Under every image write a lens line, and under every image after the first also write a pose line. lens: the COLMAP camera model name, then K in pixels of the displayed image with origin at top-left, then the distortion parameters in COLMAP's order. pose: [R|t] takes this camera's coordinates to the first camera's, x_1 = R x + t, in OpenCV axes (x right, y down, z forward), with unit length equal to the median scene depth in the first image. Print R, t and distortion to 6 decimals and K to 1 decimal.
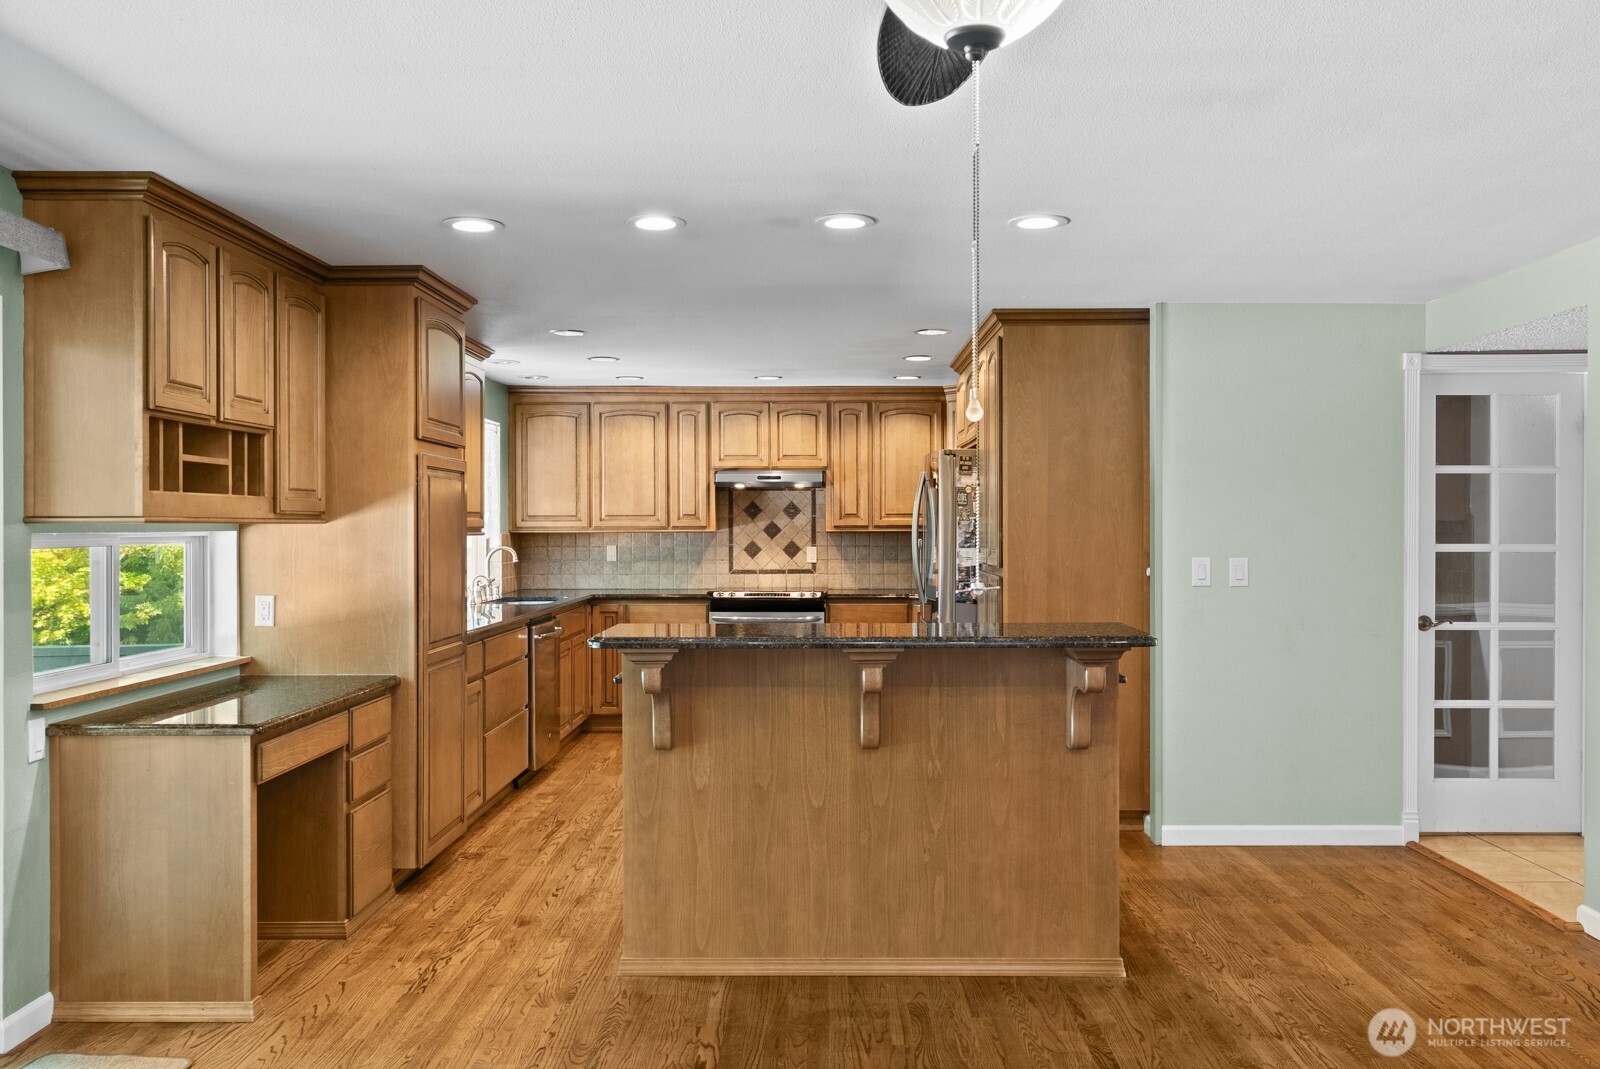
lens RADIAL K [[1216.5, 0, 807.8], [0, 1216.5, 530.6], [0, 0, 1]] dist [0.000028, 0.005568]
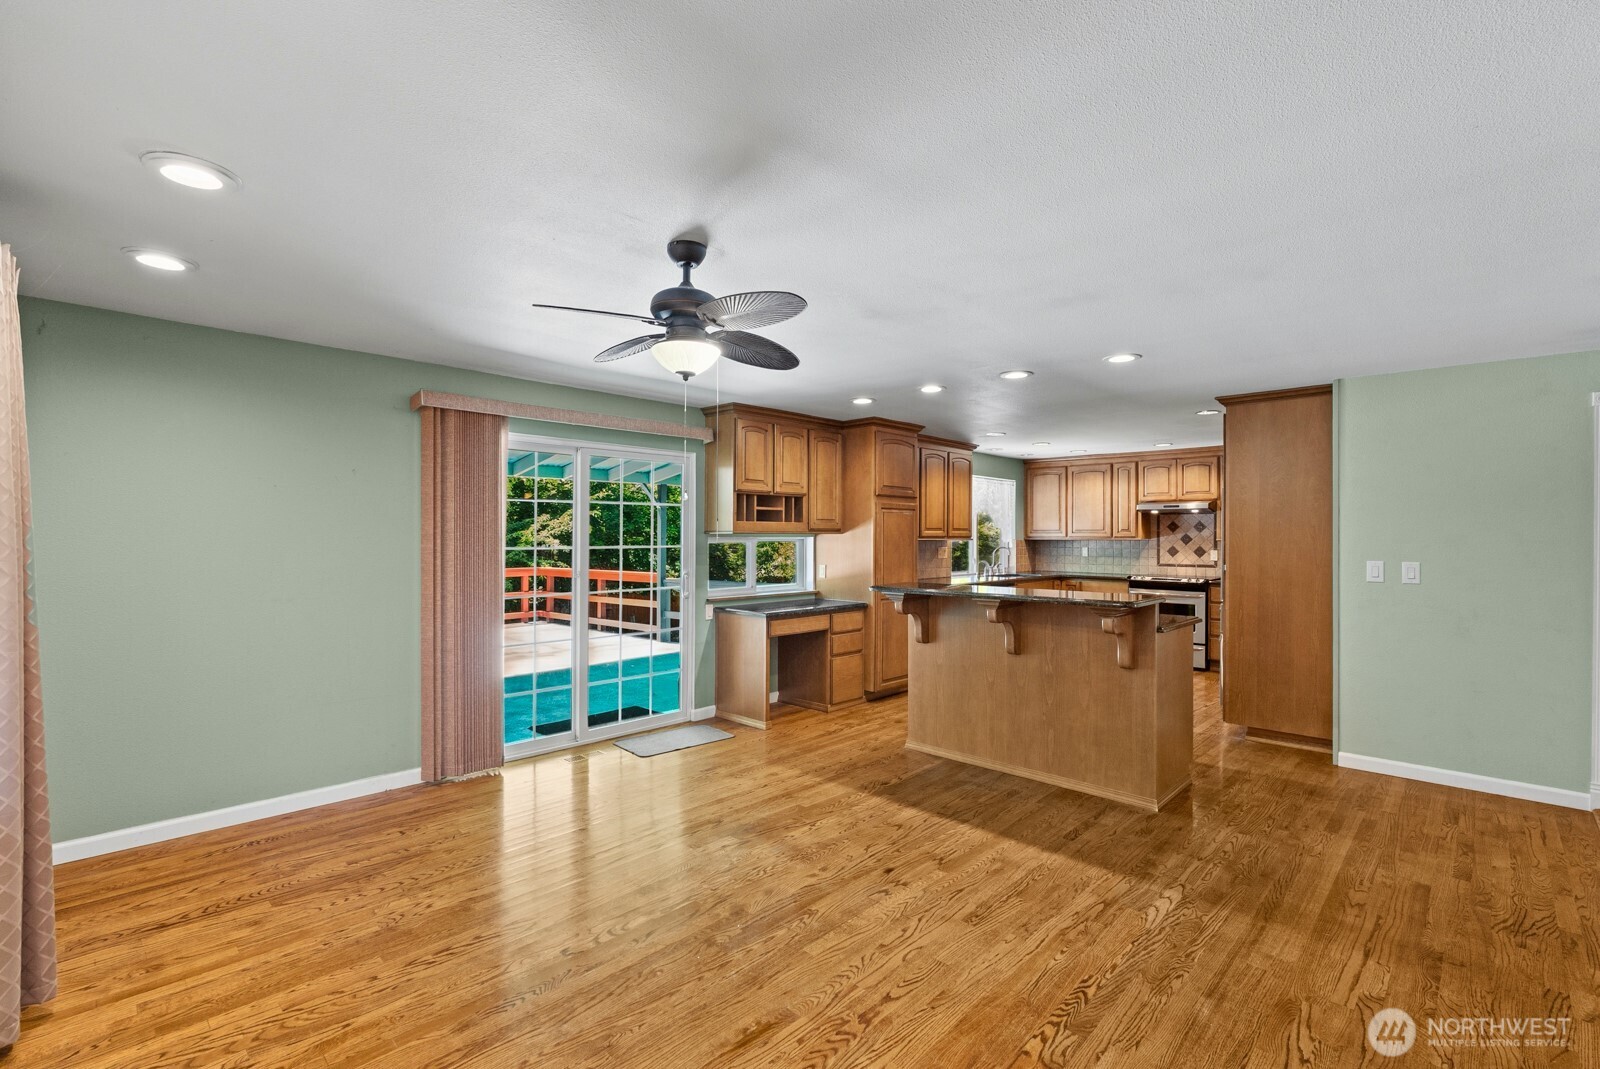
lens RADIAL K [[714.9, 0, 807.7], [0, 714.9, 535.8], [0, 0, 1]] dist [-0.002218, 0.000126]
pose [[0.730625, 0.004752, -0.682762, 0.391314], [-0.007476, 0.999972, -0.001040, -0.000635], [0.682738, 0.005864, 0.730640, -0.018922]]
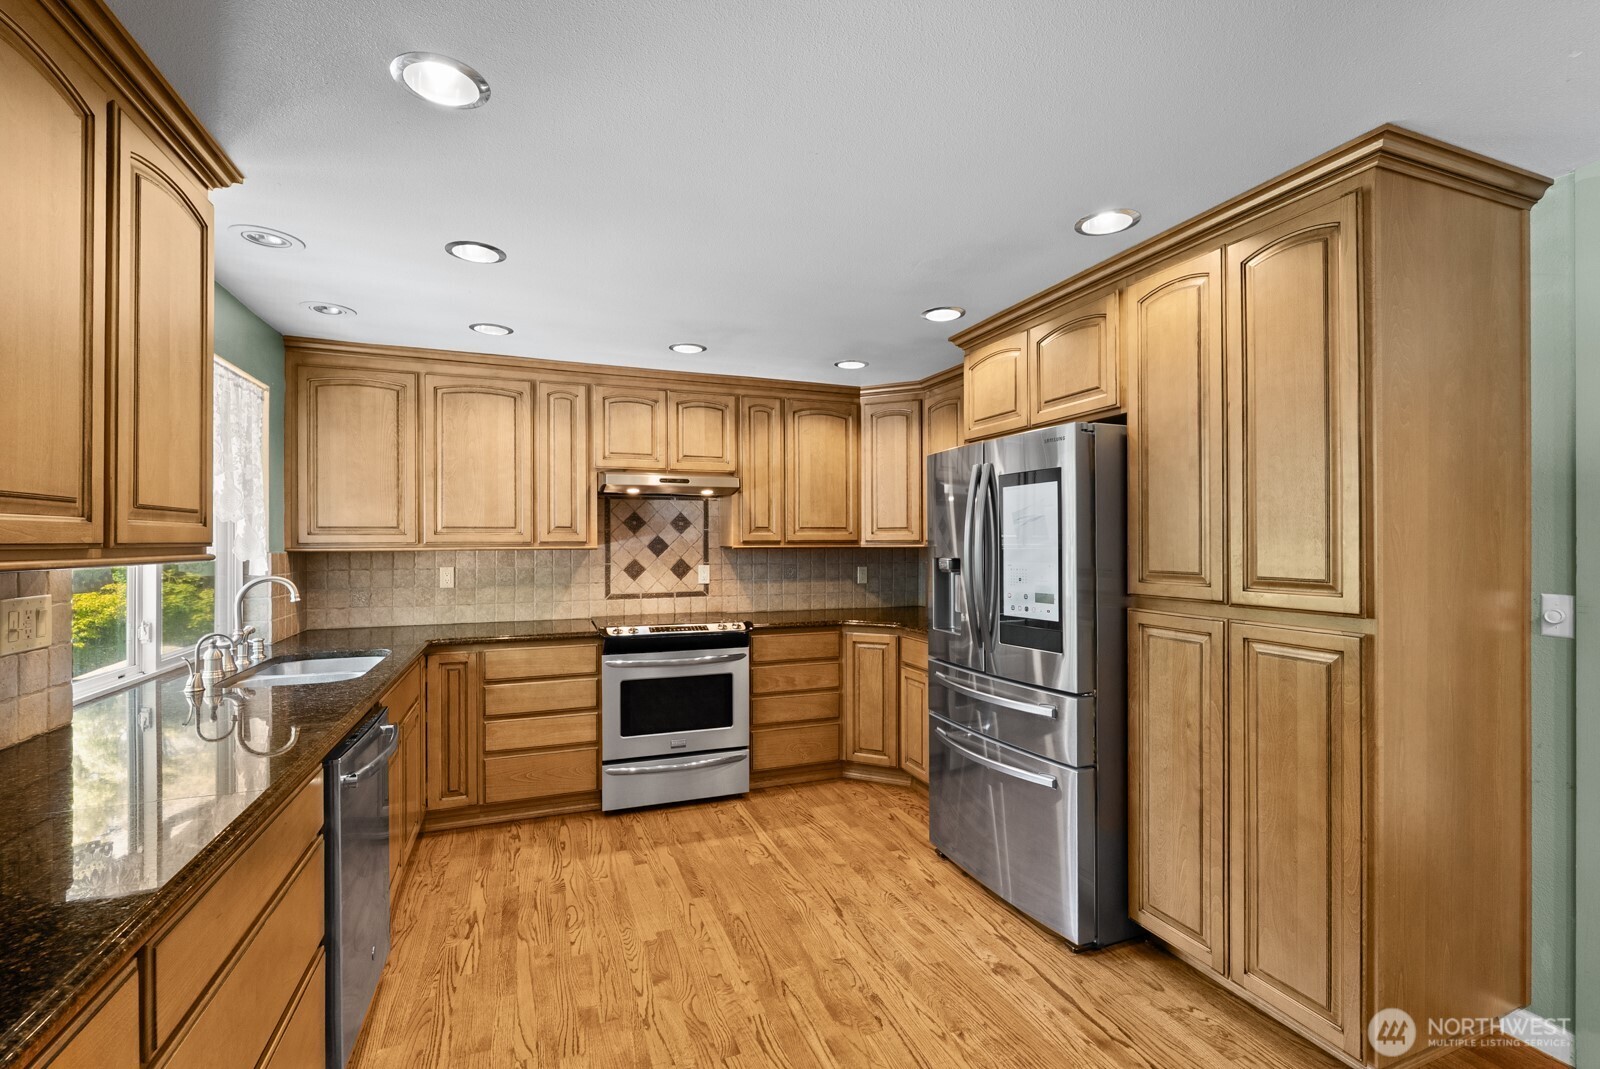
lens RADIAL K [[712.5, 0, 802.2], [0, 712.5, 539.3], [0, 0, 1]] dist [-0.001511, -0.000095]
pose [[0.928872, -0.000016, 0.370401, -0.191530], [0.002781, 0.999972, -0.006930, -0.002431], [-0.370390, 0.007467, 0.928846, 0.803367]]
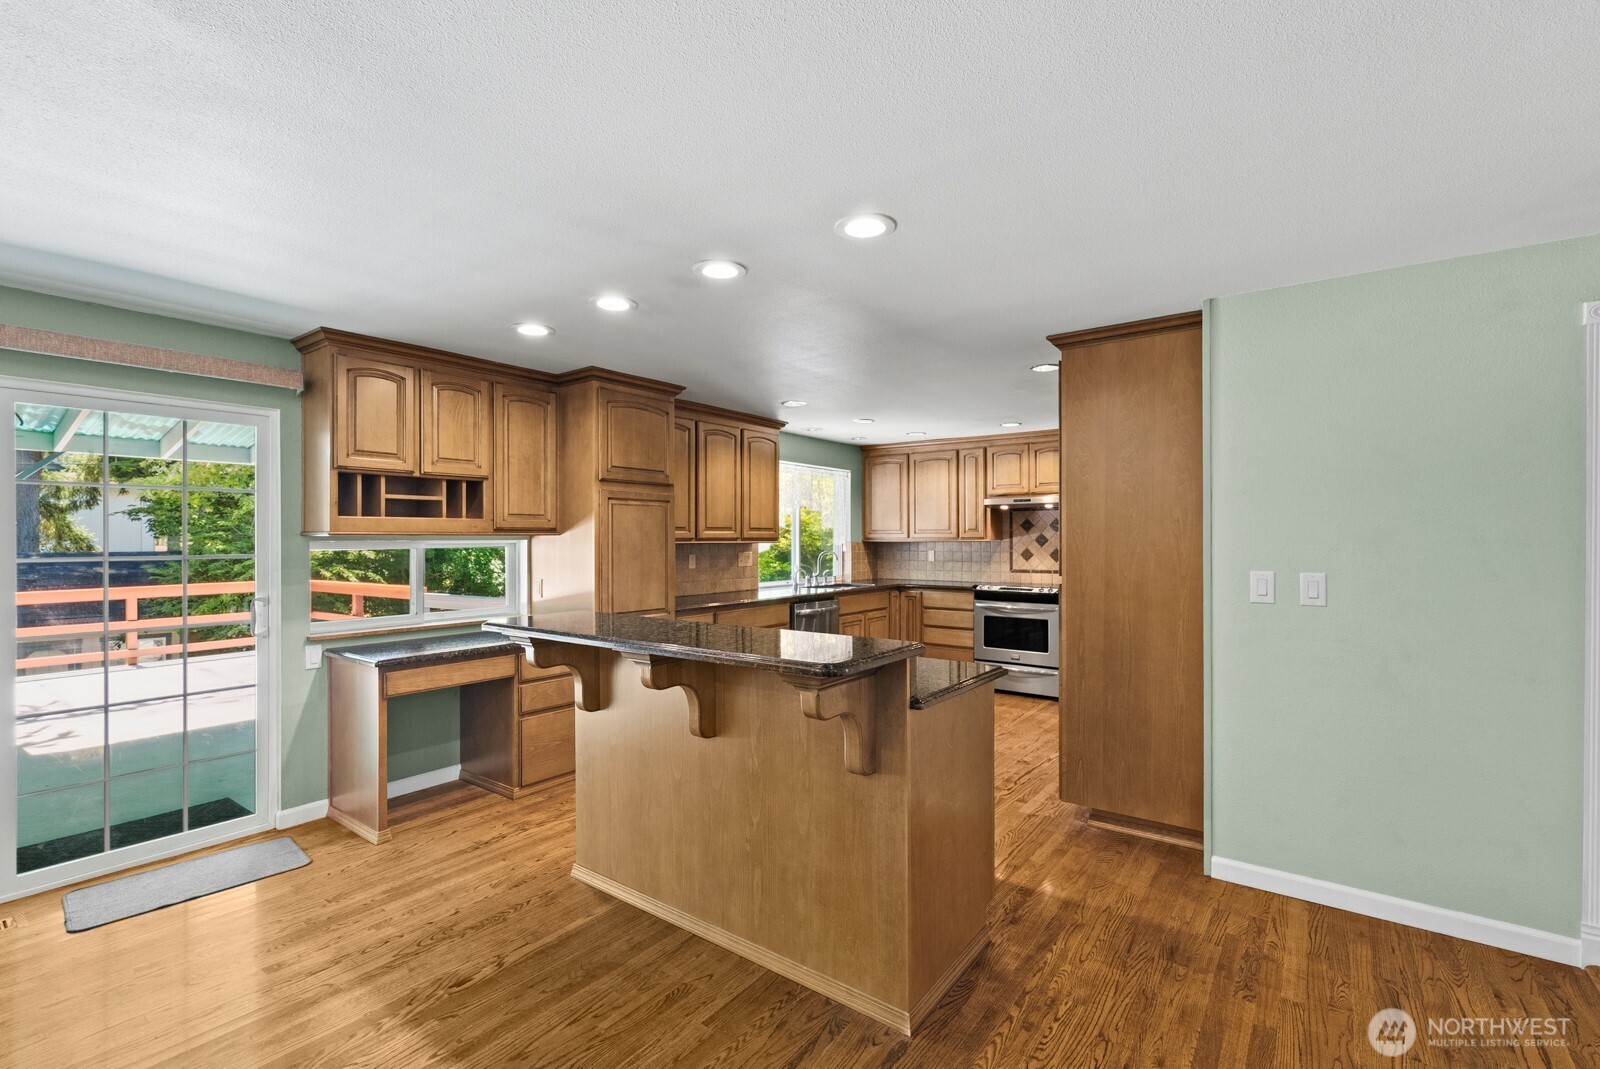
lens RADIAL K [[707.0, 0, 807.8], [0, 707.0, 540.2], [0, 0, 1]] dist [-0.000808, -0.000536]
pose [[0.809722, 0.002190, -0.586809, 0.346265], [-0.002041, 0.999997, 0.000915, -0.000968], [0.586810, 0.000457, 0.809725, 0.363126]]
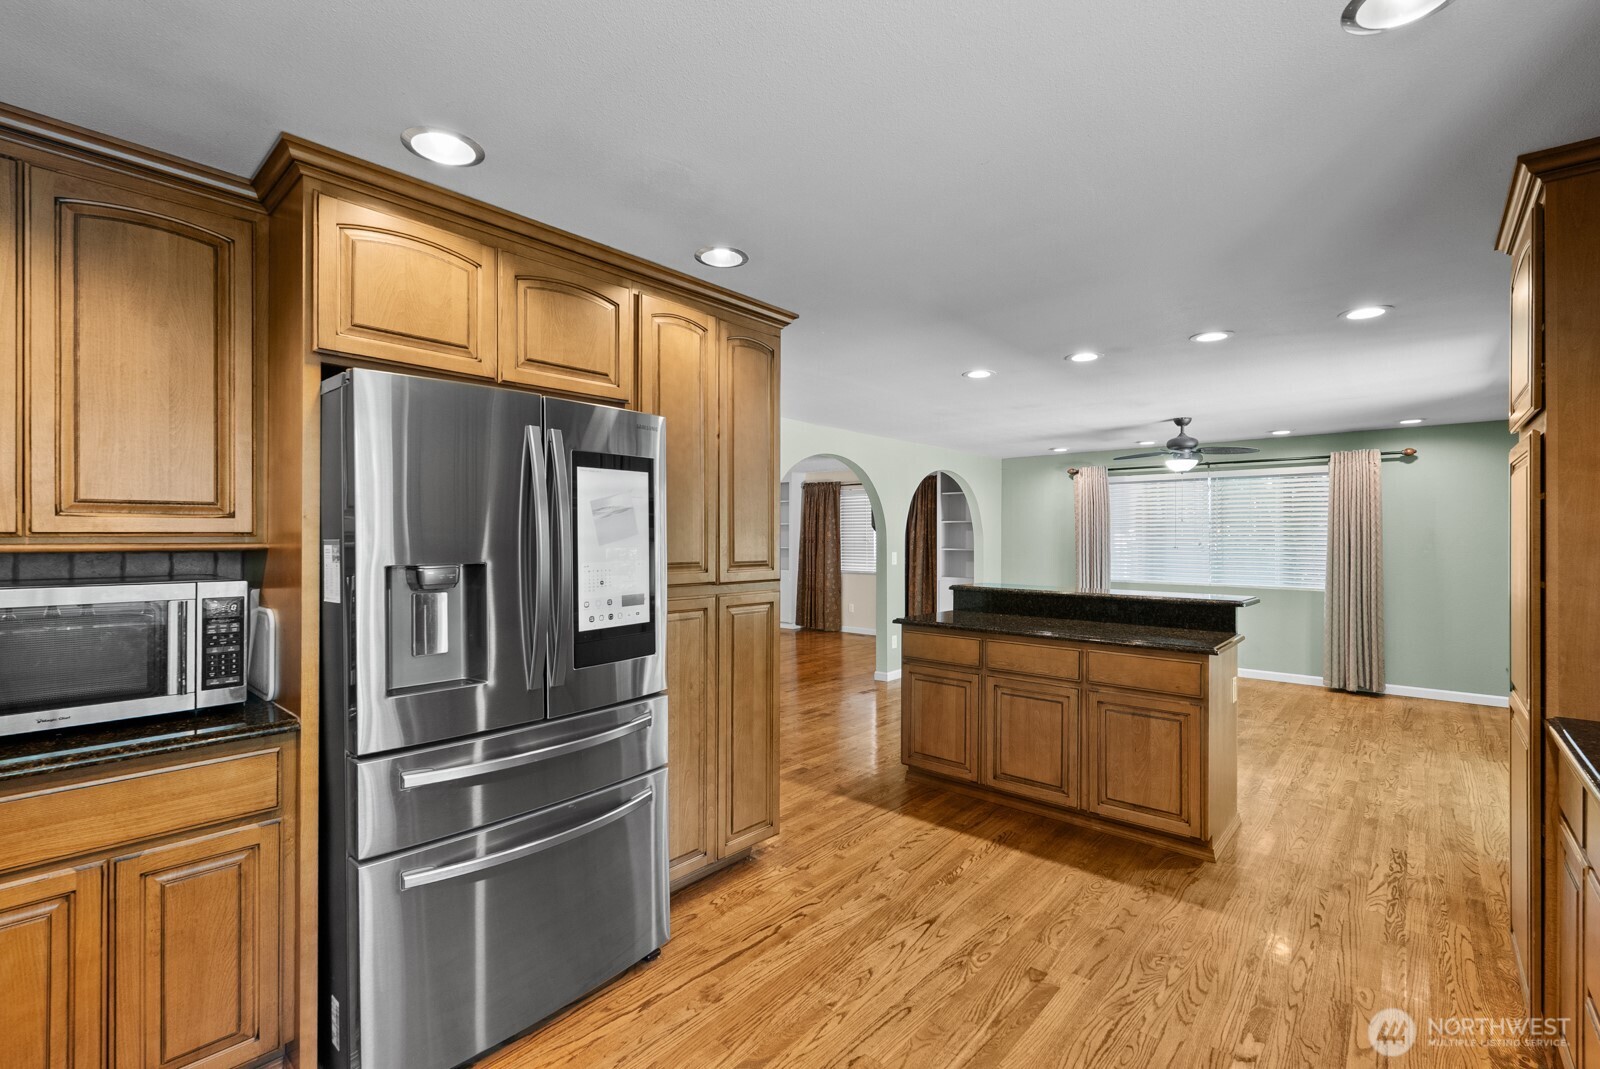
lens RADIAL K [[704.4, 0, 805.3], [0, 704.4, 535.7], [0, 0, 1]] dist [-0.002052, -0.000102]
pose [[-0.762747, 0.000543, 0.646697, -0.216594], [0.000636, 1.000000, -0.000091, -0.004460], [-0.646697, 0.000342, -0.762747, 1.416902]]
